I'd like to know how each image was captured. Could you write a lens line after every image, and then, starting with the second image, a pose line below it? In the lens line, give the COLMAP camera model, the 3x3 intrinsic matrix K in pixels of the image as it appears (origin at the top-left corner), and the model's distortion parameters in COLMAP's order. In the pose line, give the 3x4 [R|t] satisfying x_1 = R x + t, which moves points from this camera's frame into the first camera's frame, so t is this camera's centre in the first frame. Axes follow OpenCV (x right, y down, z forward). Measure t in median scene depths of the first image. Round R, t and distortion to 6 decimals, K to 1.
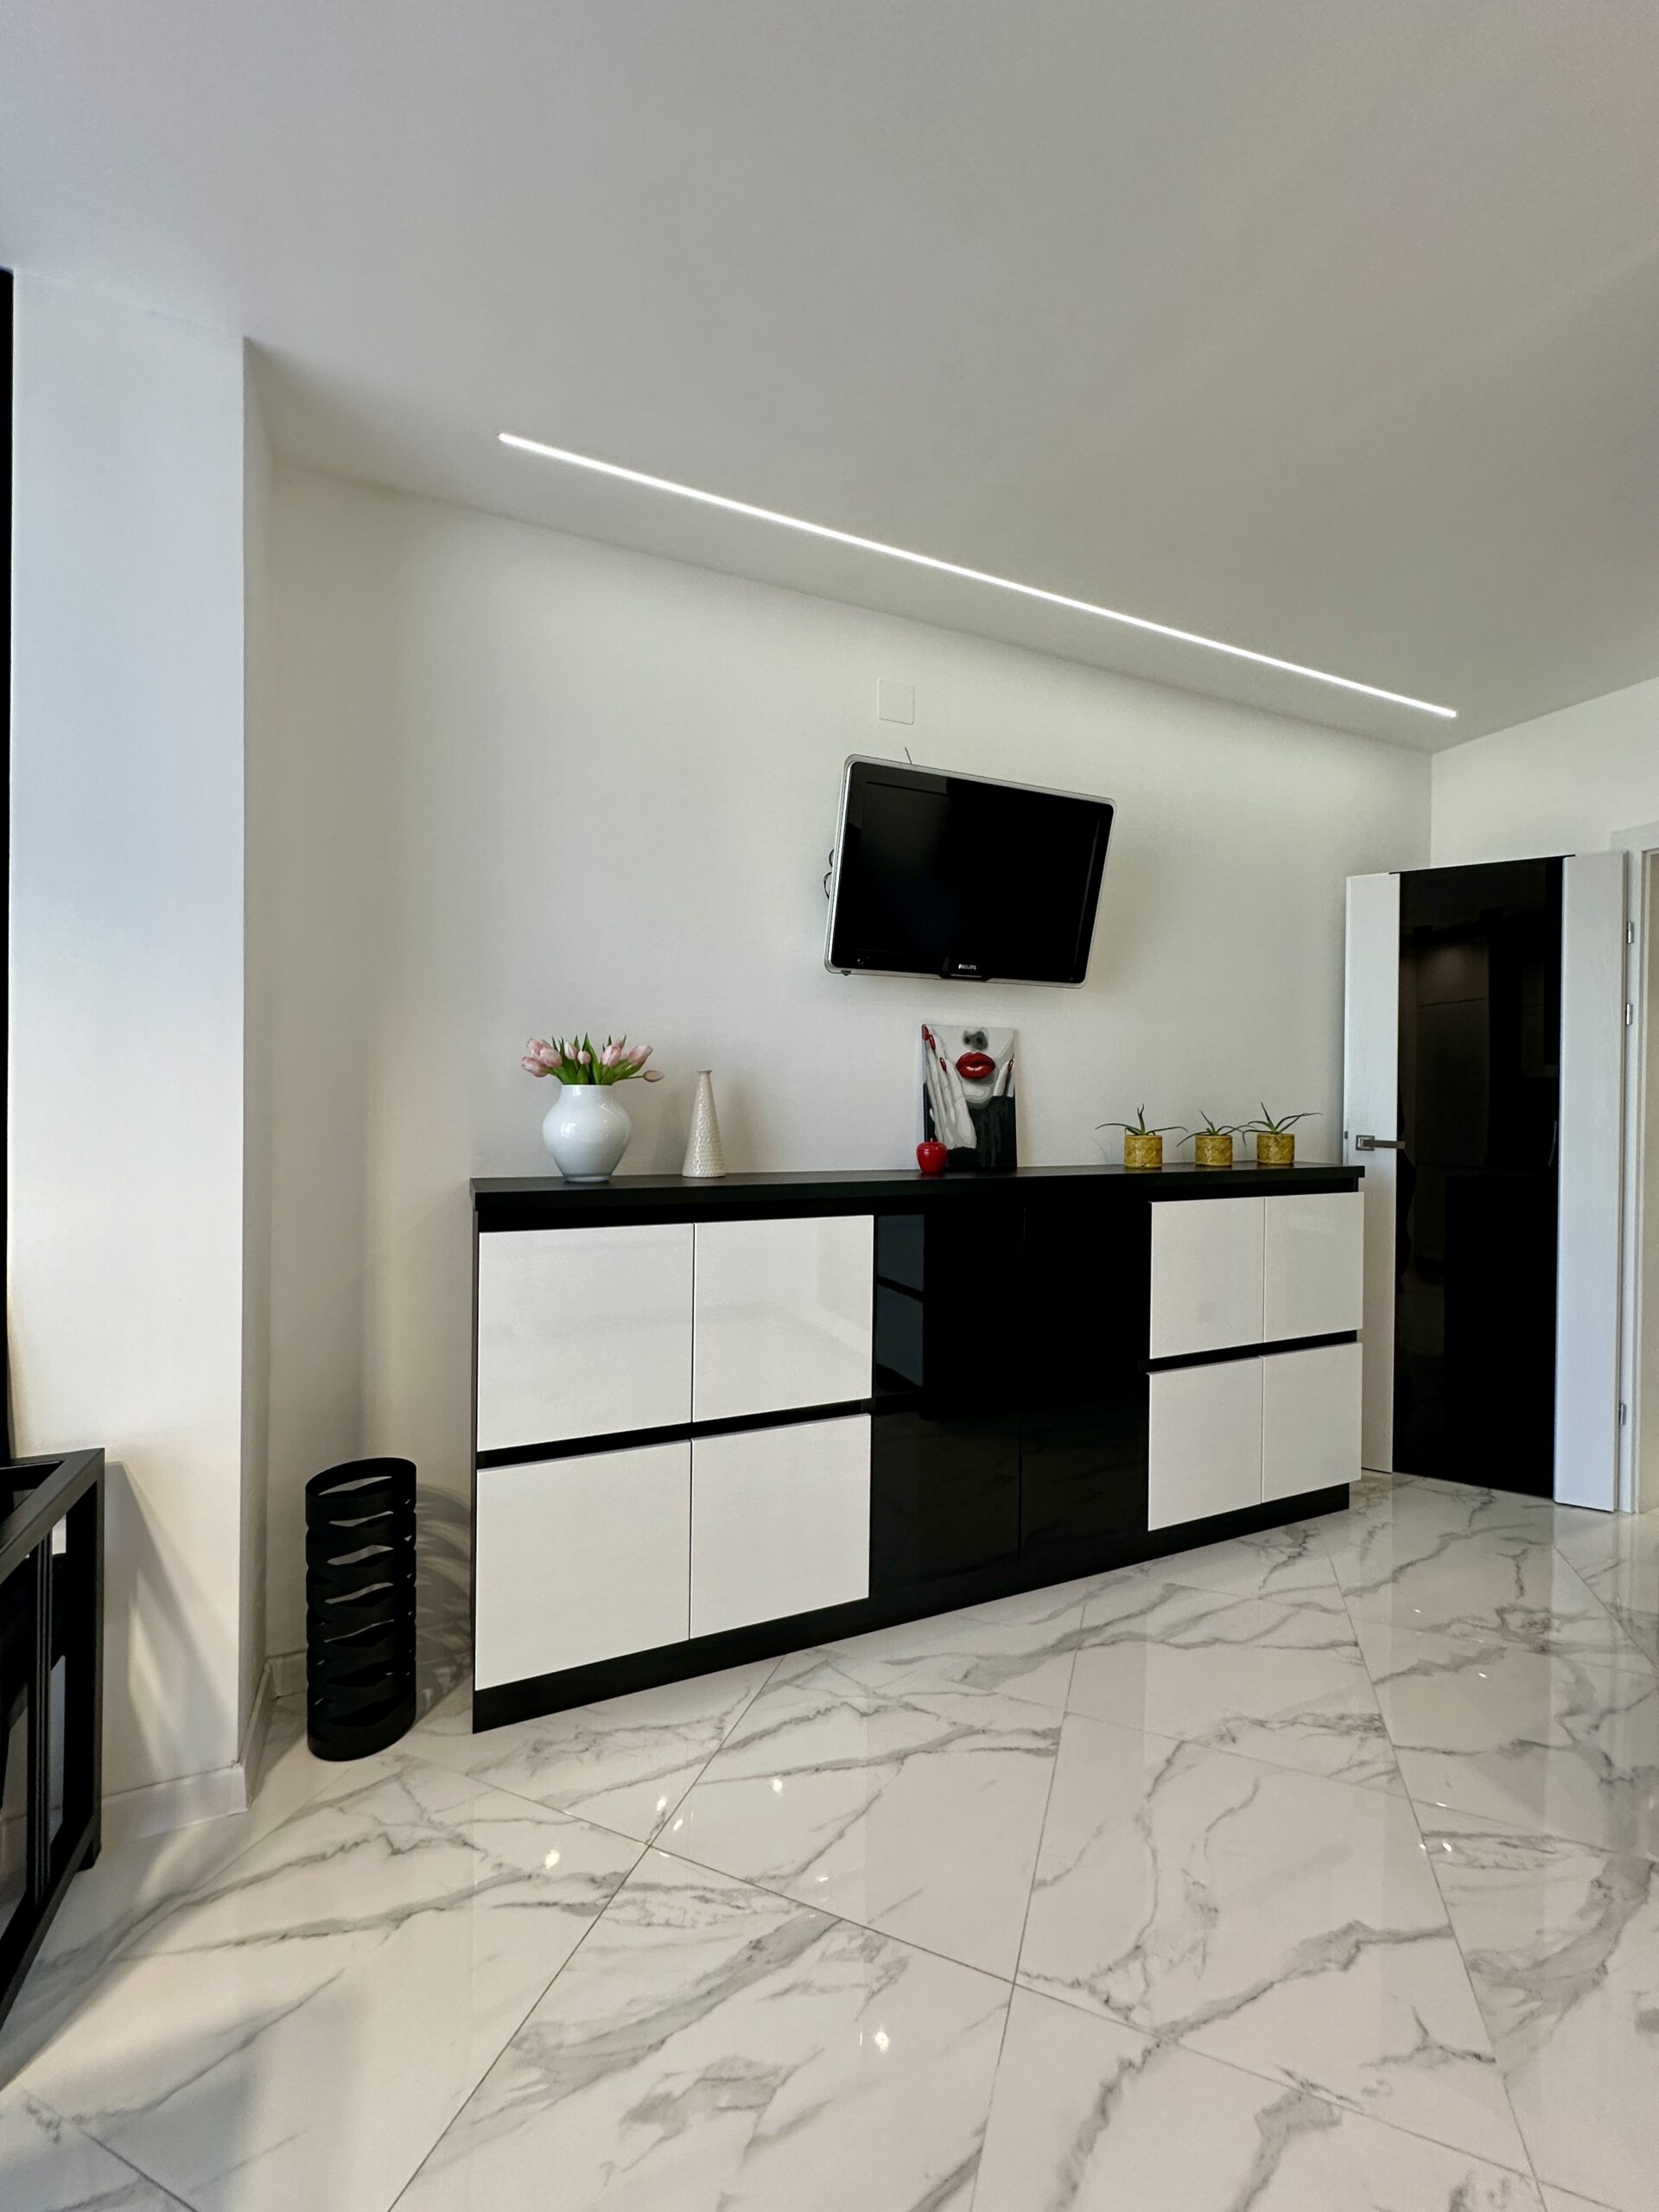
lens RADIAL K [[881.8, 0, 829.5], [0, 881.8, 1106.0], [0, 0, 1]] dist [-0.002108, 0.000195]
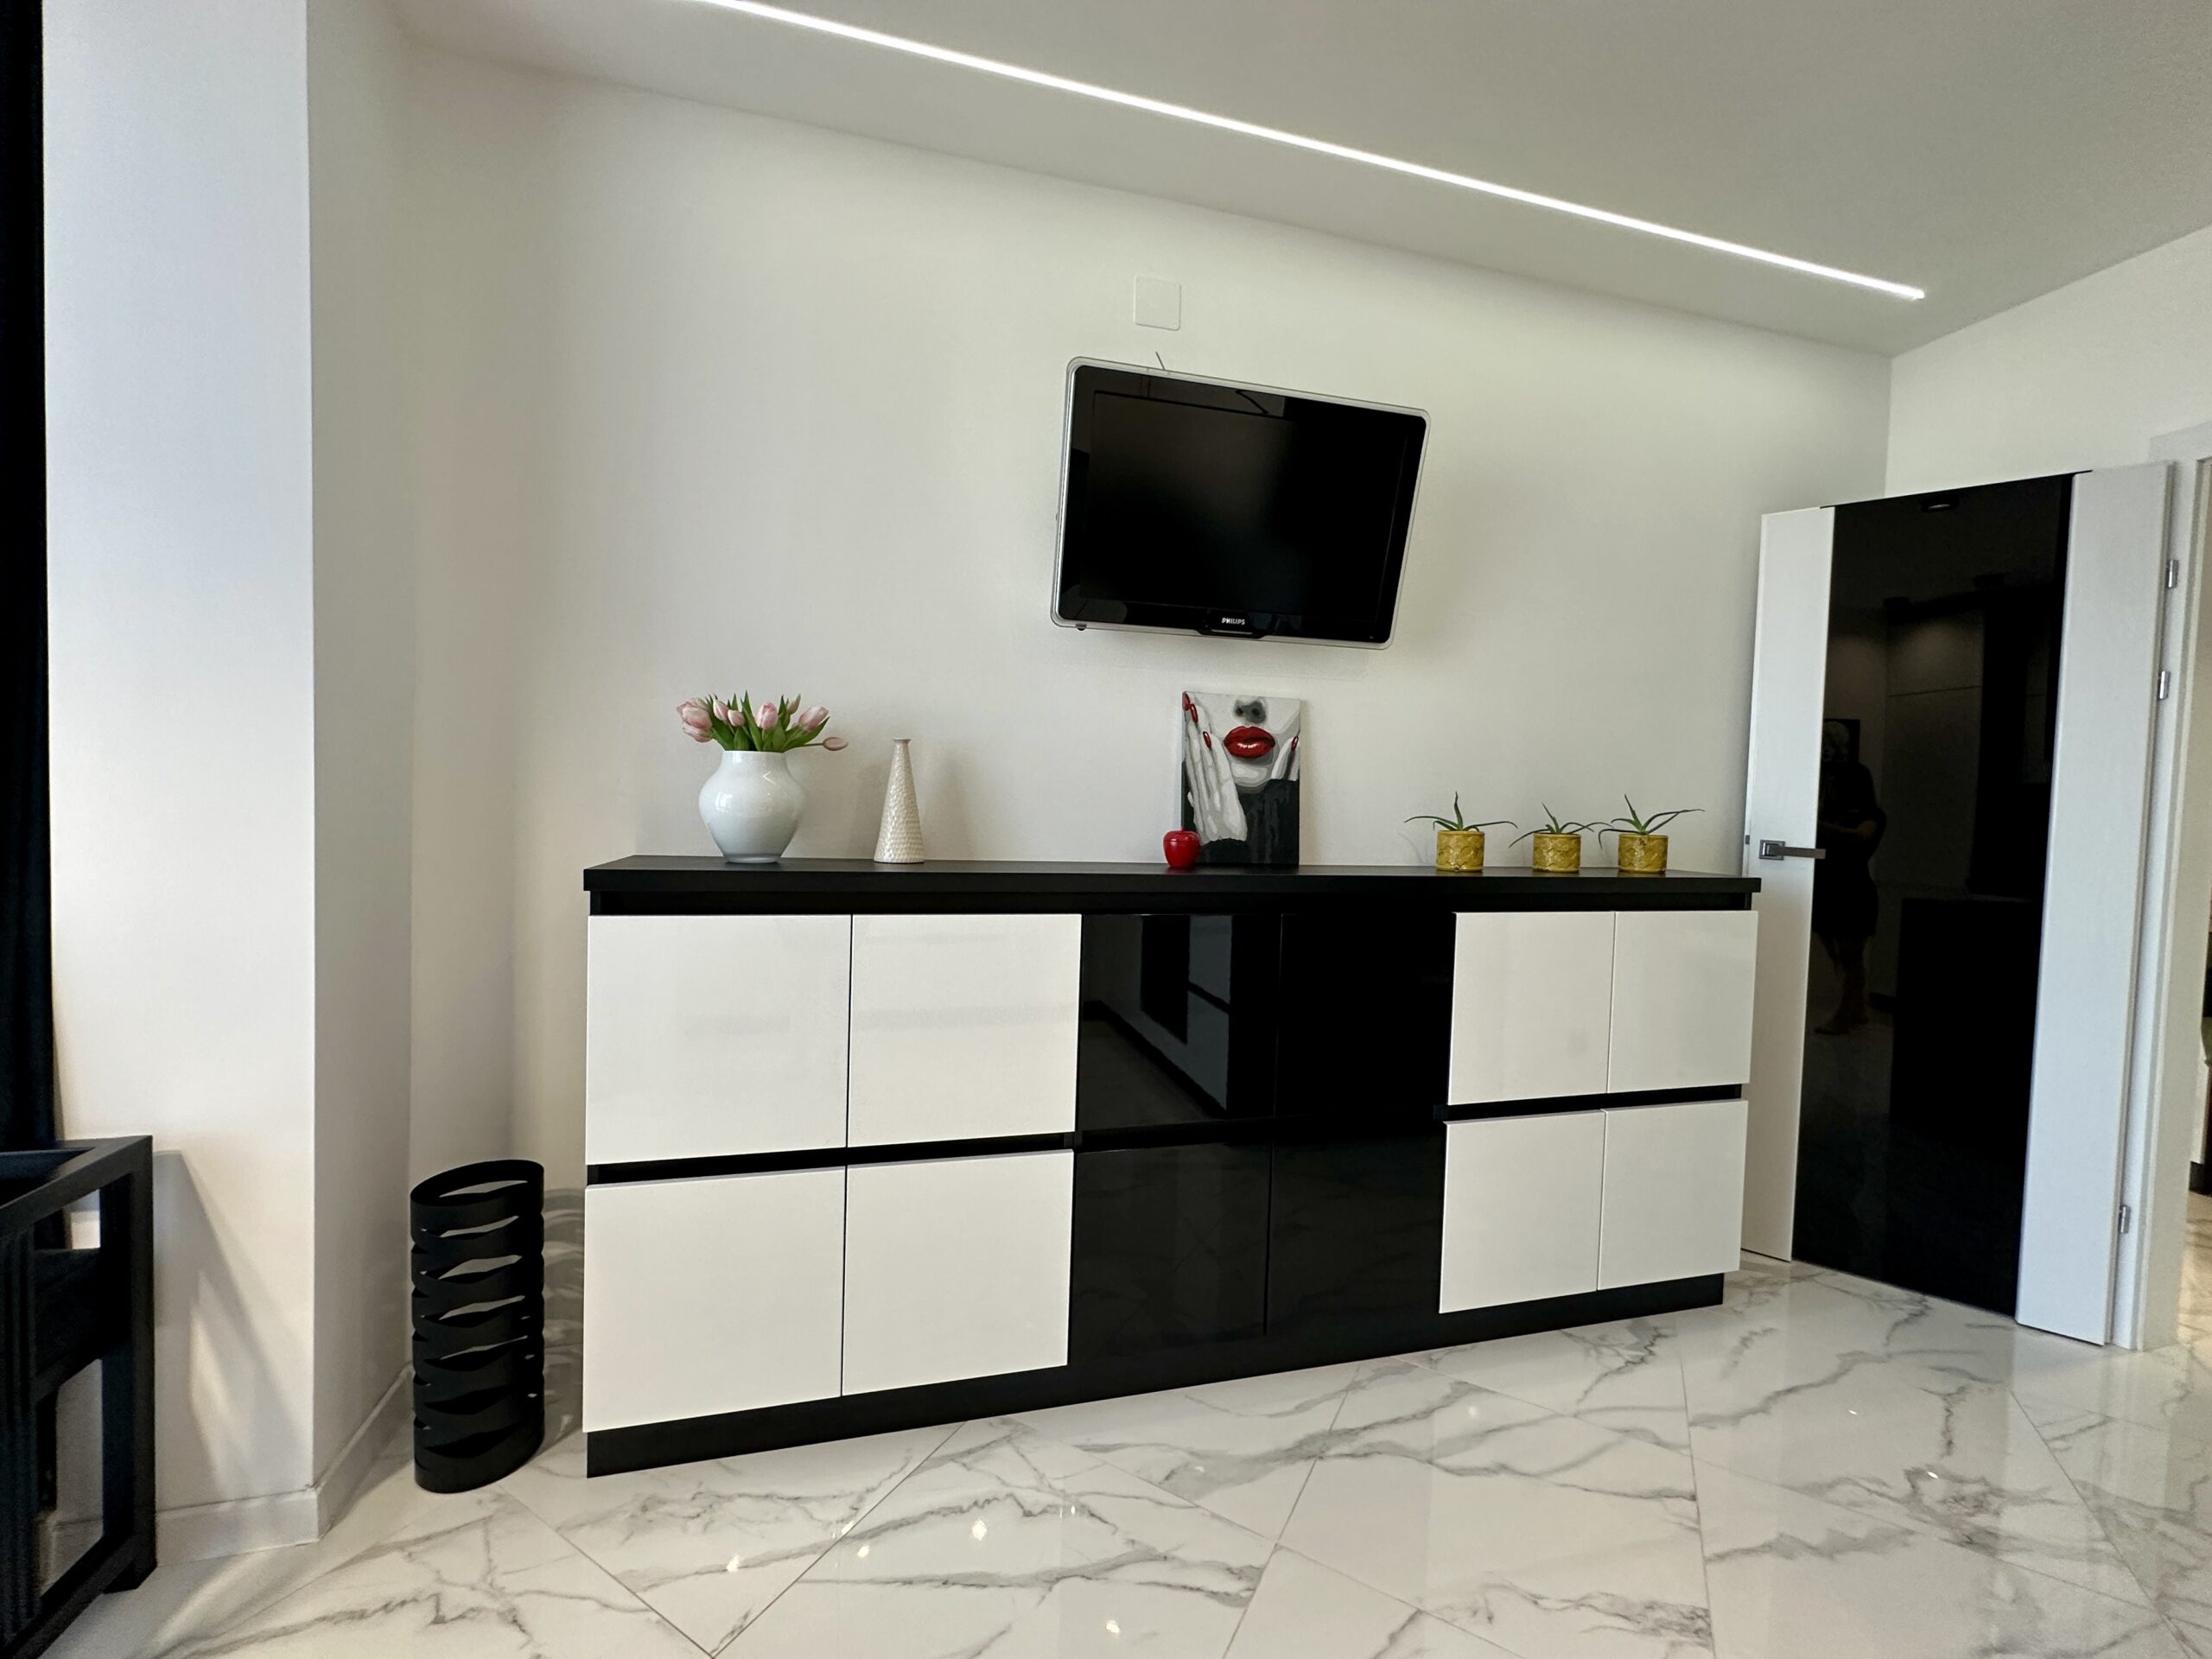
lens RADIAL K [[876.3, 0, 1113.7], [0, 876.3, 830.6], [0, 0, 1]] dist [-0.001223, 0.000333]
pose [[0.988860, 0.024914, -0.146749, 0.196298], [-0.020932, 0.999371, 0.028617, 0.020686], [0.147369, -0.025226, 0.988760, 0.187612]]
